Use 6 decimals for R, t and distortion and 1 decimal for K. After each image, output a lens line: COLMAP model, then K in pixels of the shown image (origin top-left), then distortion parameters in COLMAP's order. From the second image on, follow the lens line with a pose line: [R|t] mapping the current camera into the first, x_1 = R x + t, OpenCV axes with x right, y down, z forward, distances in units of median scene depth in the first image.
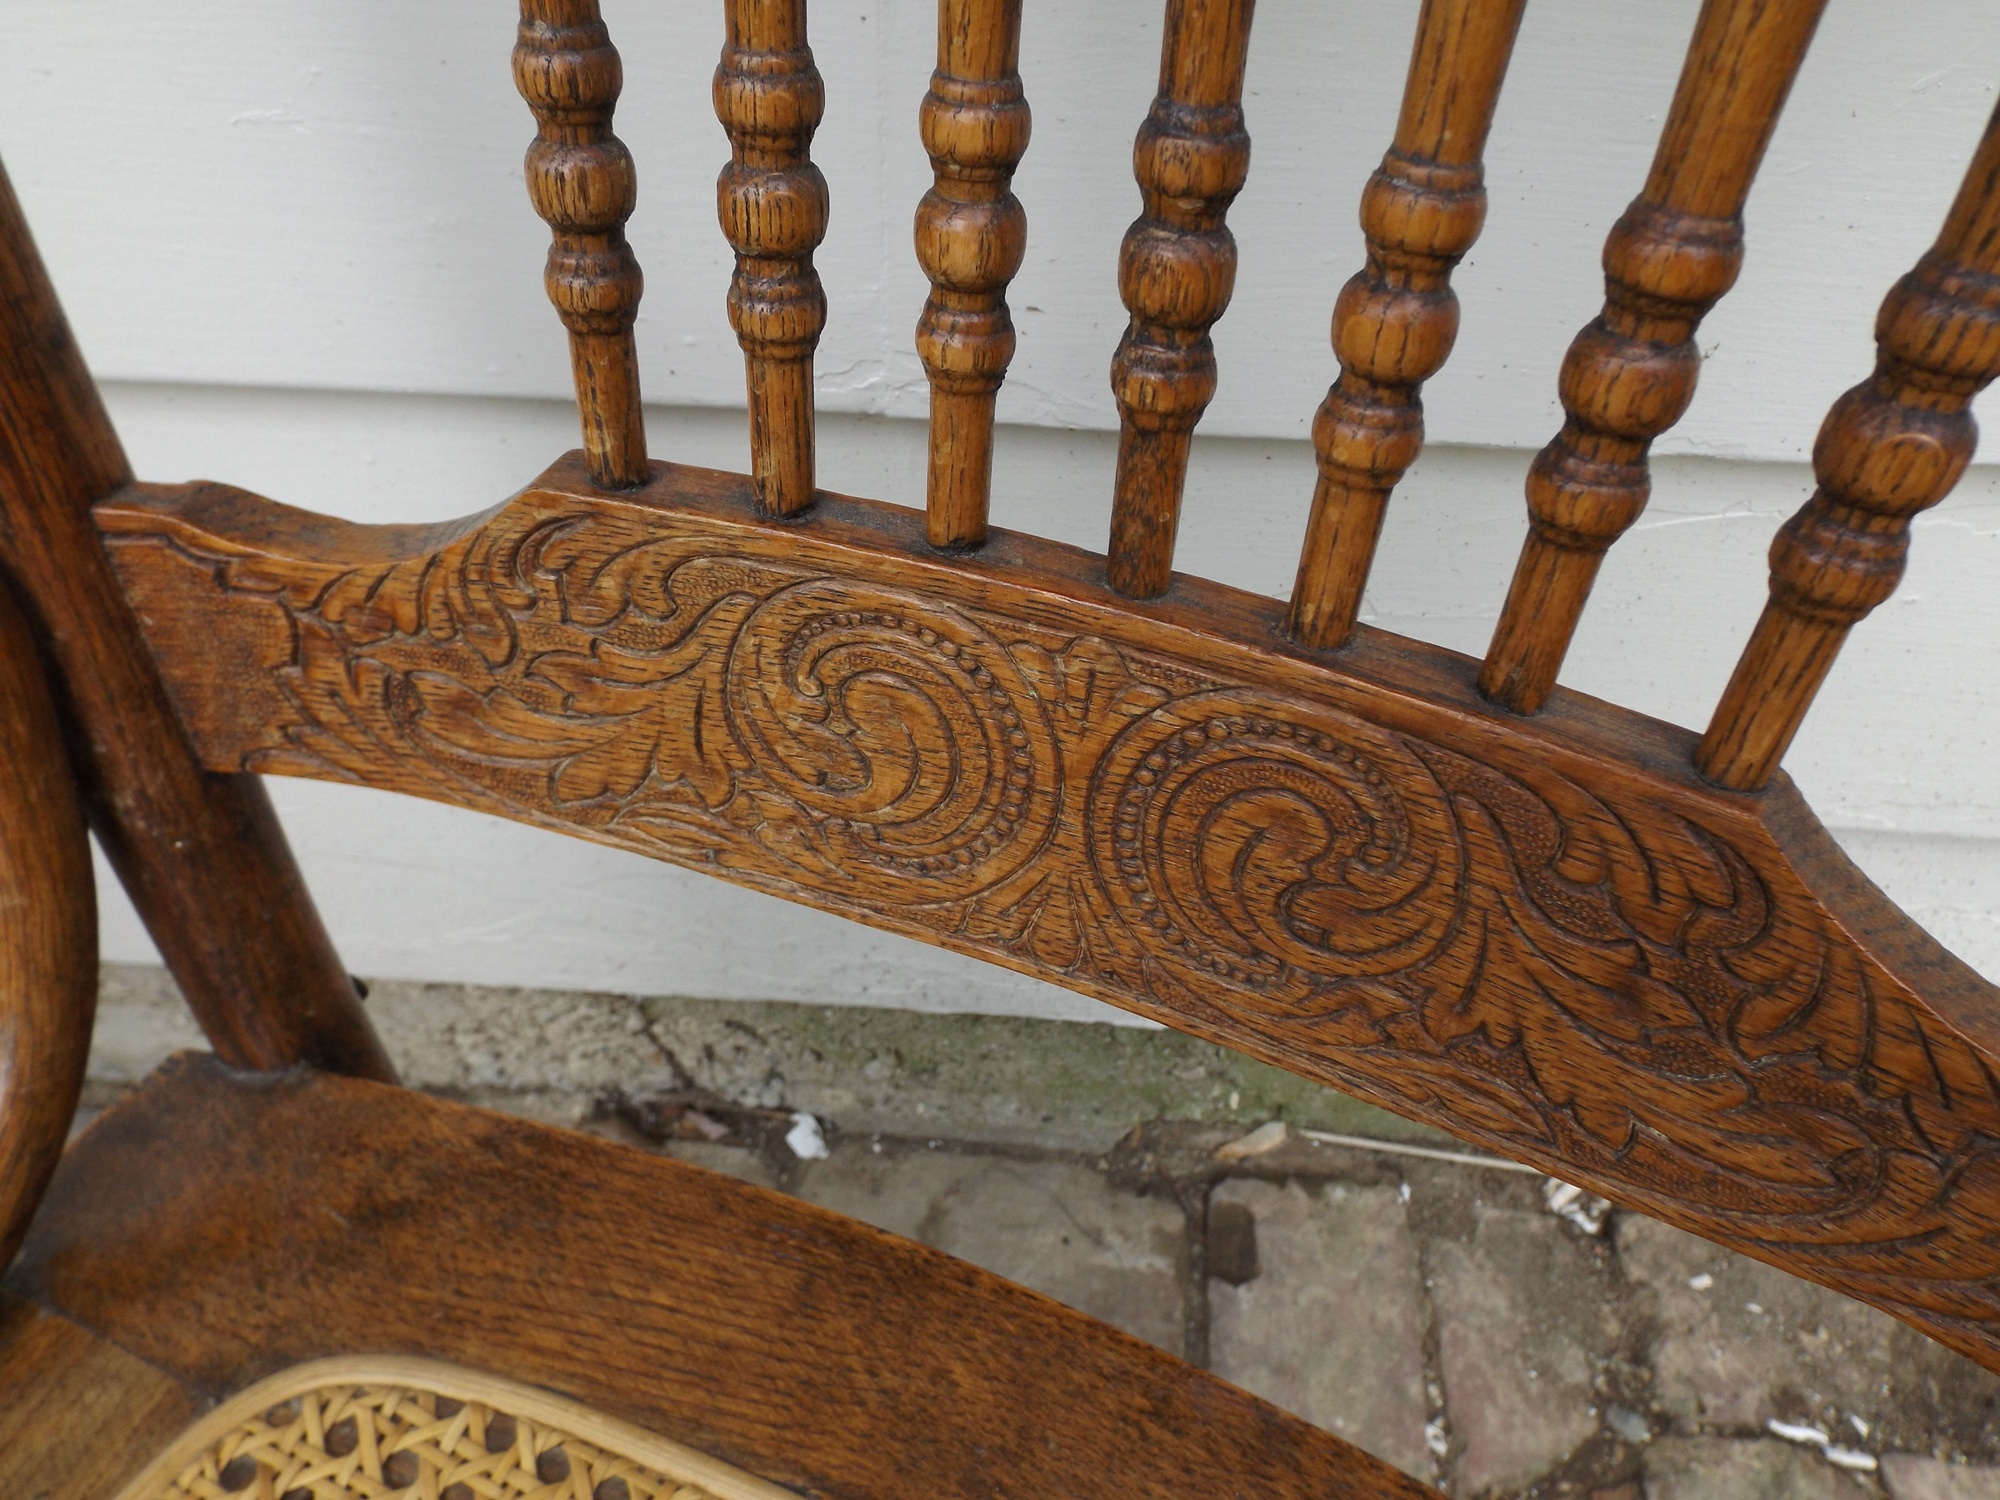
lens RADIAL K [[1451.1, 0, 1002.3], [0, 1451.1, 740.9], [0, 0, 1]] dist [-0.003987, -0.010779]
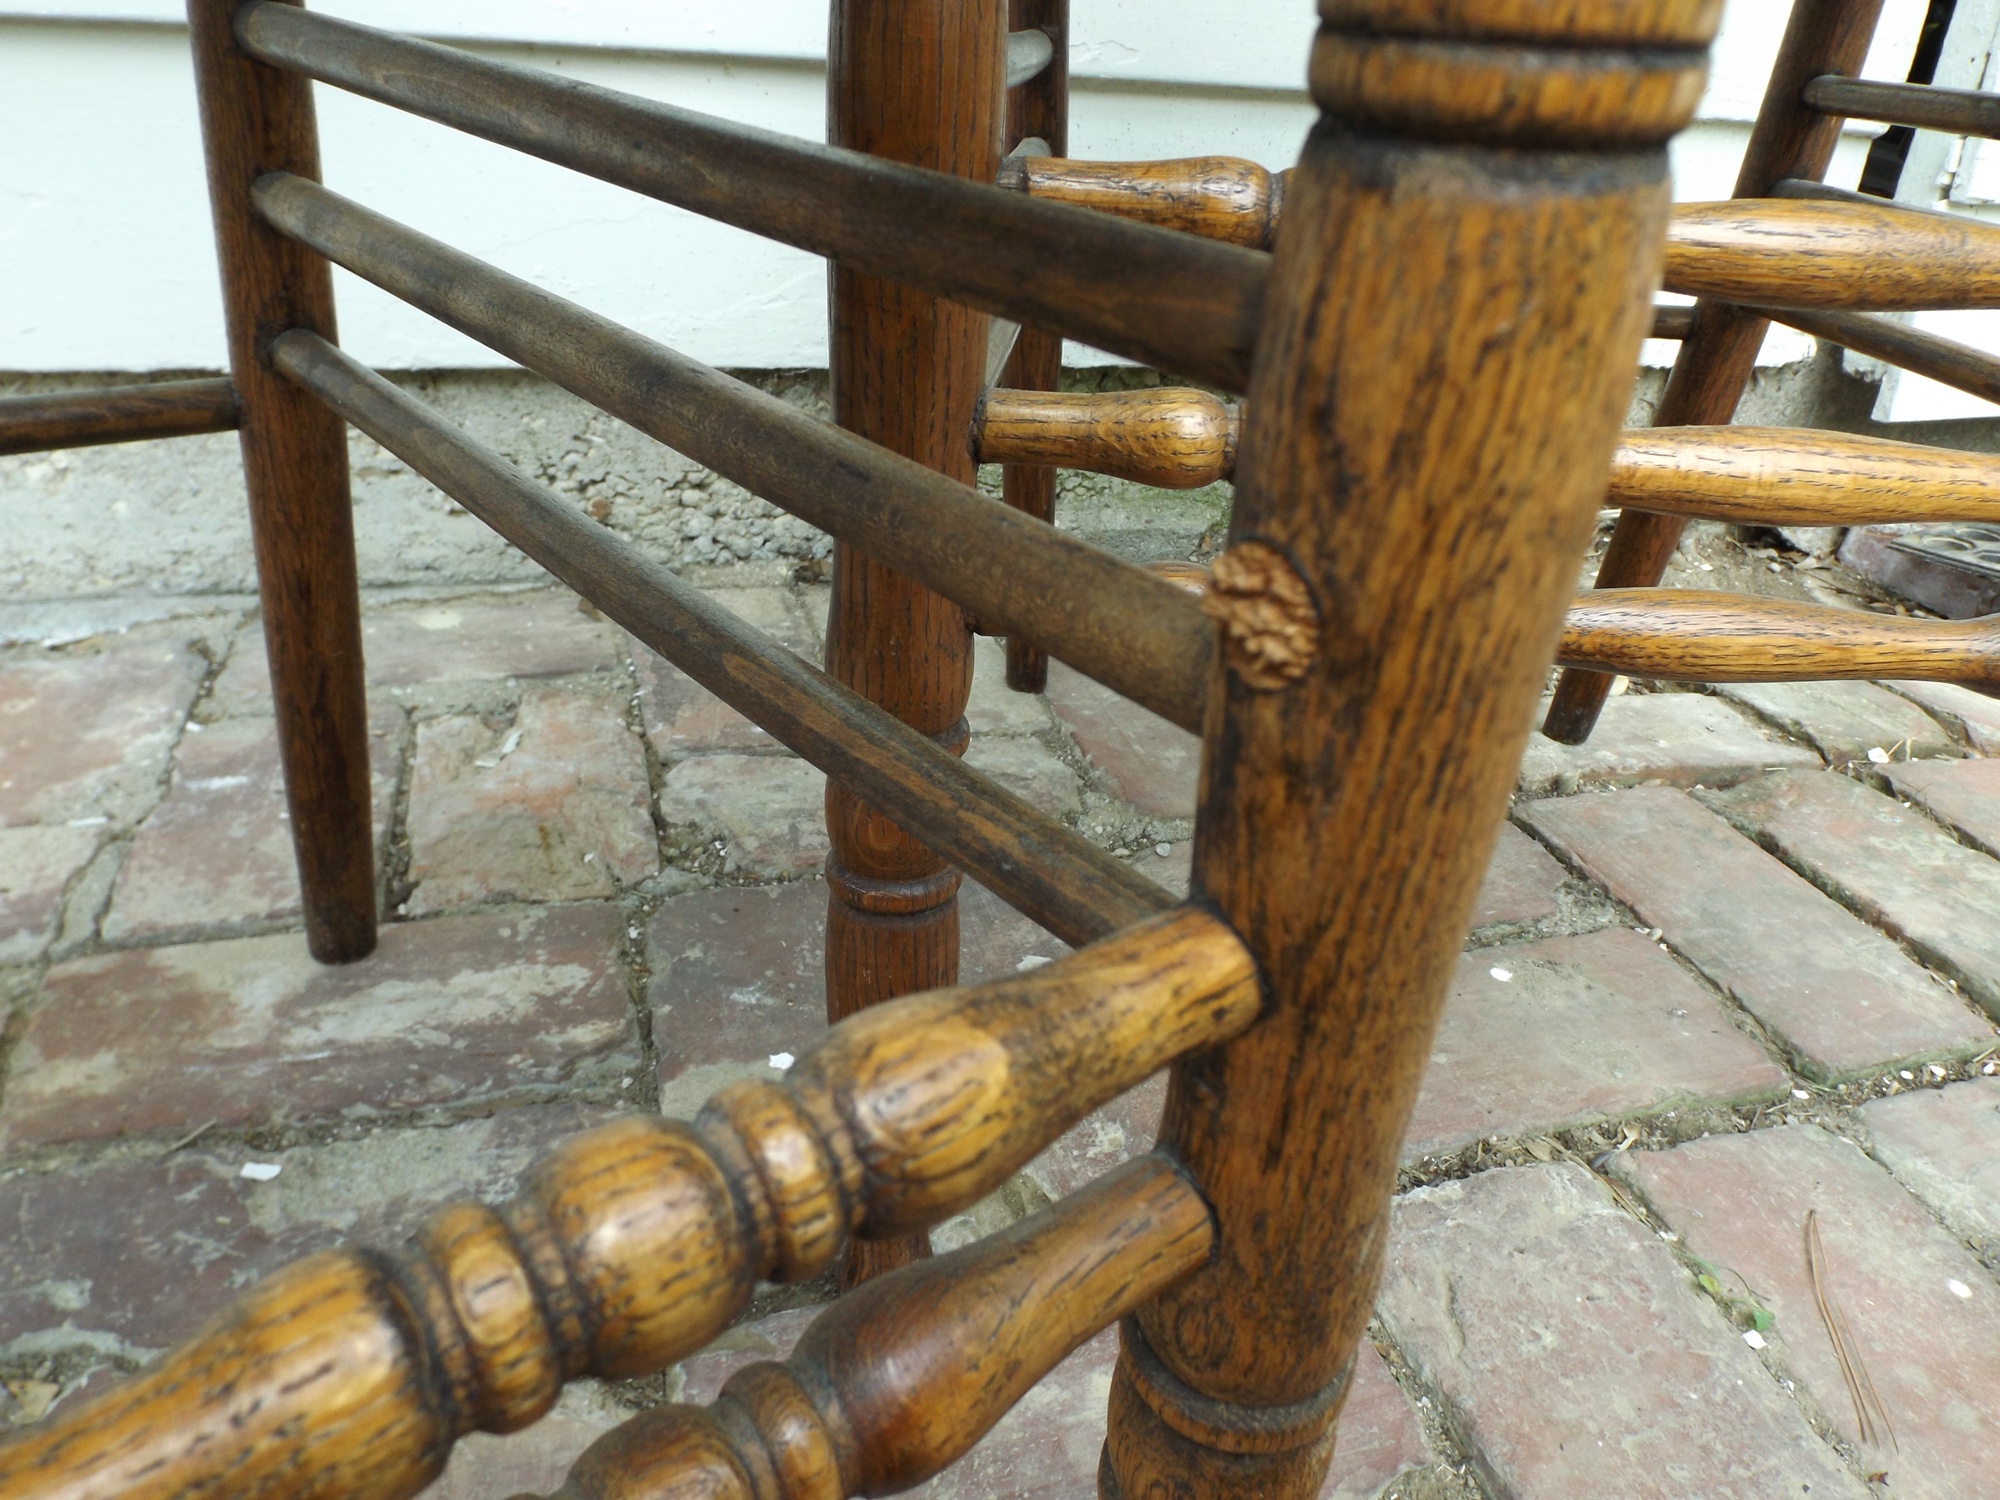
lens RADIAL K [[1413.1, 0, 997.8], [0, 1413.1, 741.4], [0, 0, 1]] dist [0.002209, -0.017100]
pose [[0.938565, -0.135181, 0.317523, -0.526224], [0.224576, 0.937862, -0.264540, 0.751620], [-0.262032, 0.319596, 0.910603, -0.052742]]
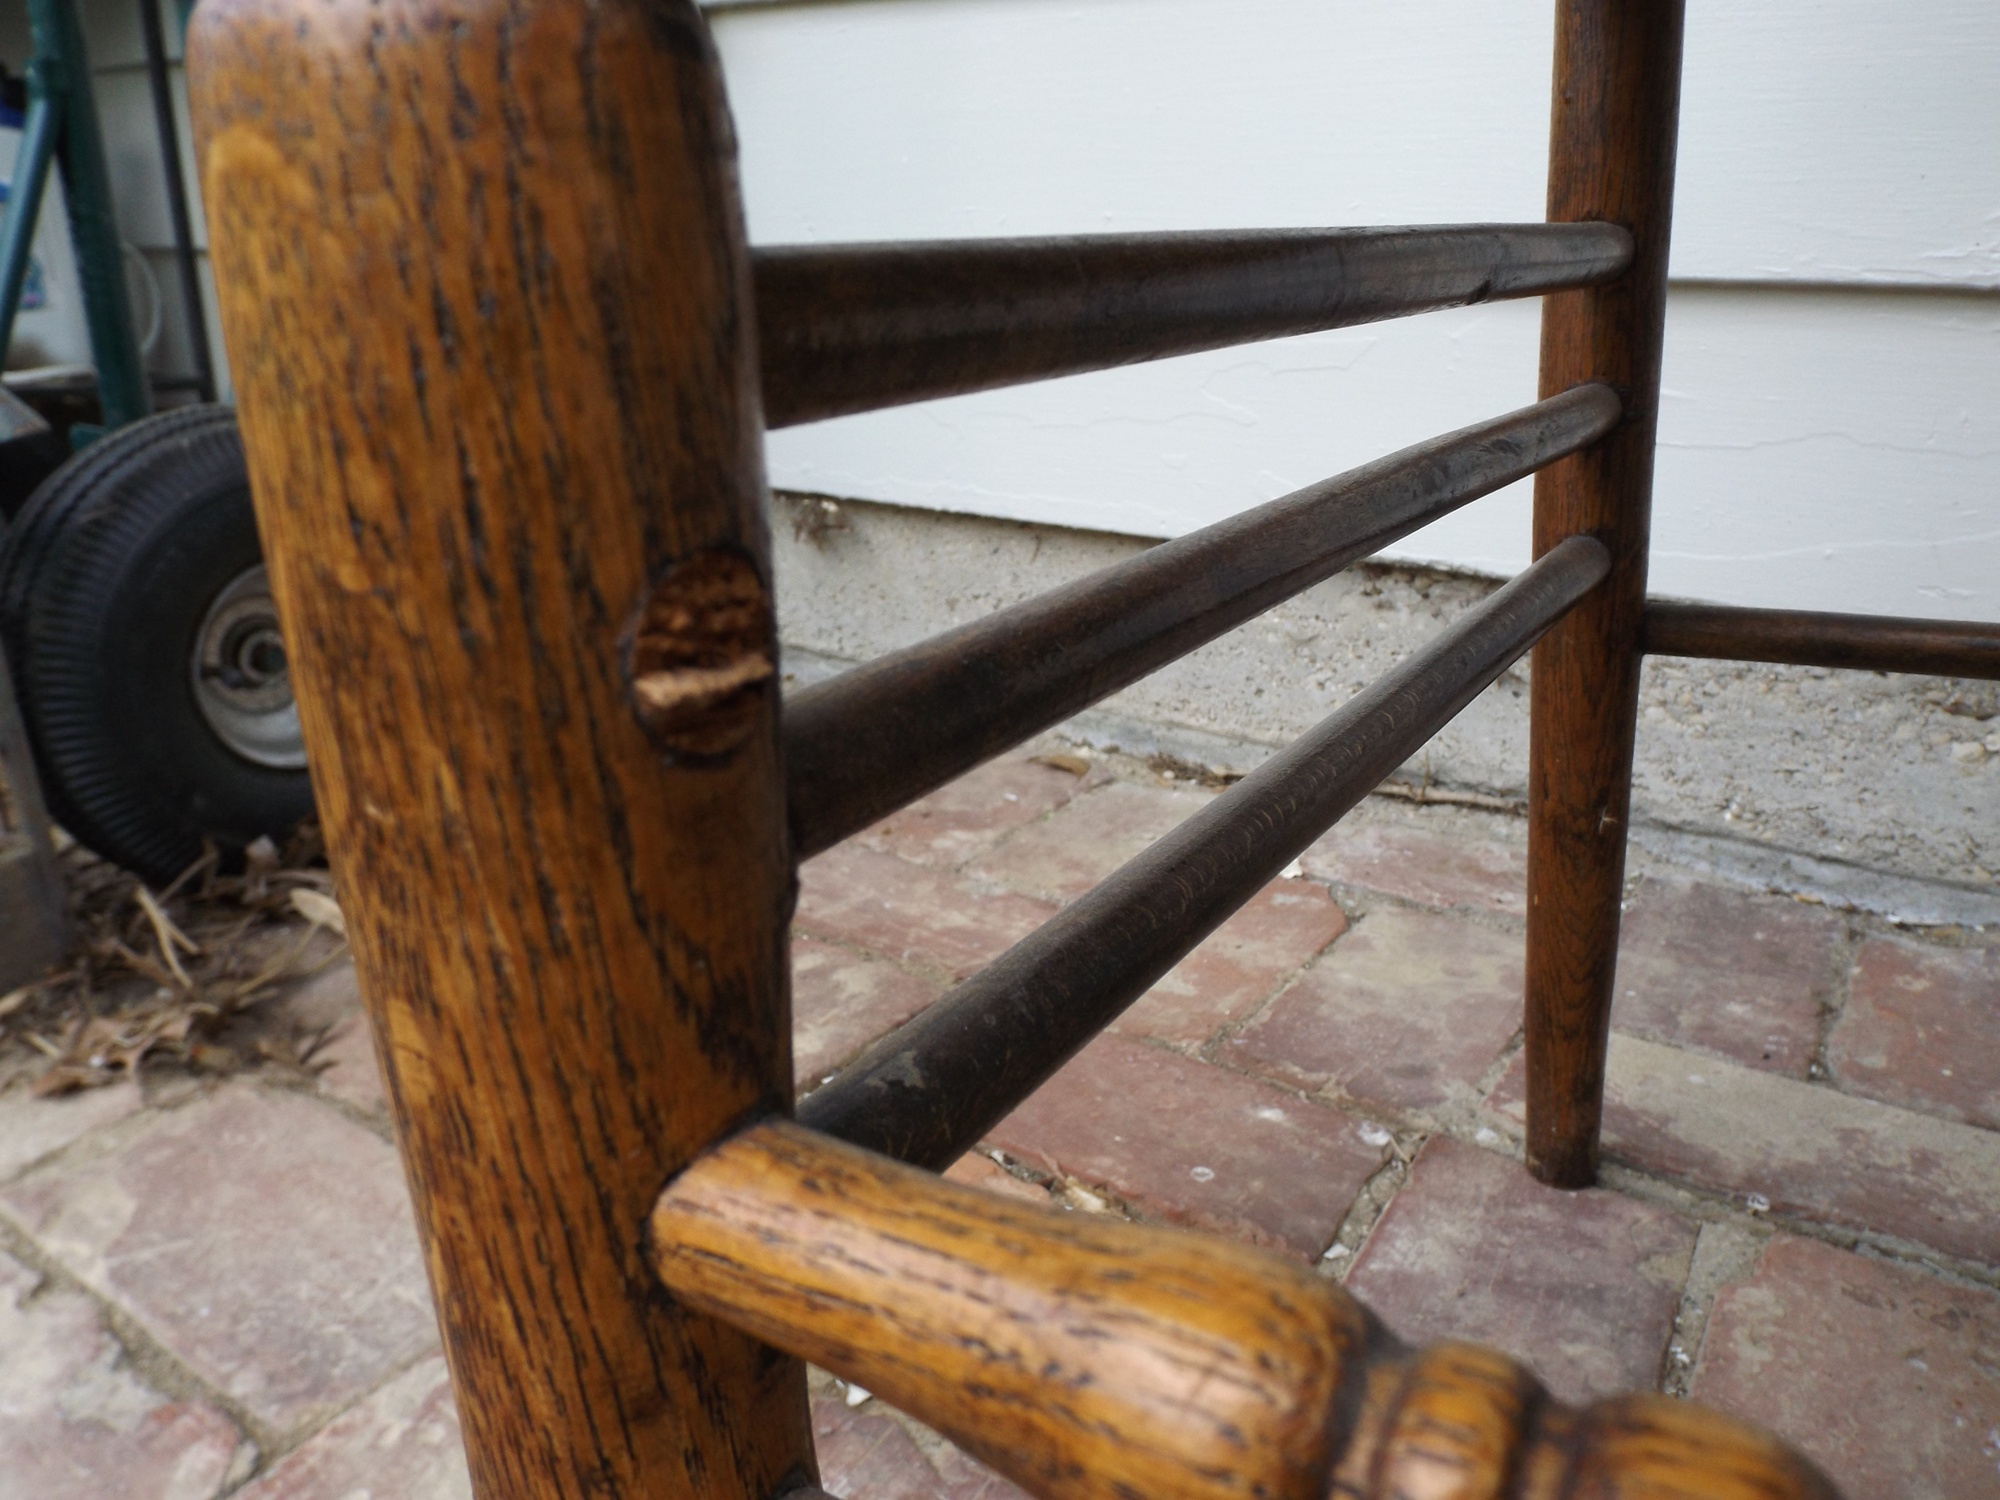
lens RADIAL K [[1426.5, 0, 1000.0], [0, 1426.5, 750.0], [0, 0, 1]] dist [-0.003352, -0.002365]
pose [[0.858626, 0.142249, -0.492470, -0.906067], [-0.357362, 0.854877, -0.376135, 0.749345], [0.367497, 0.498950, 0.784854, -0.018811]]
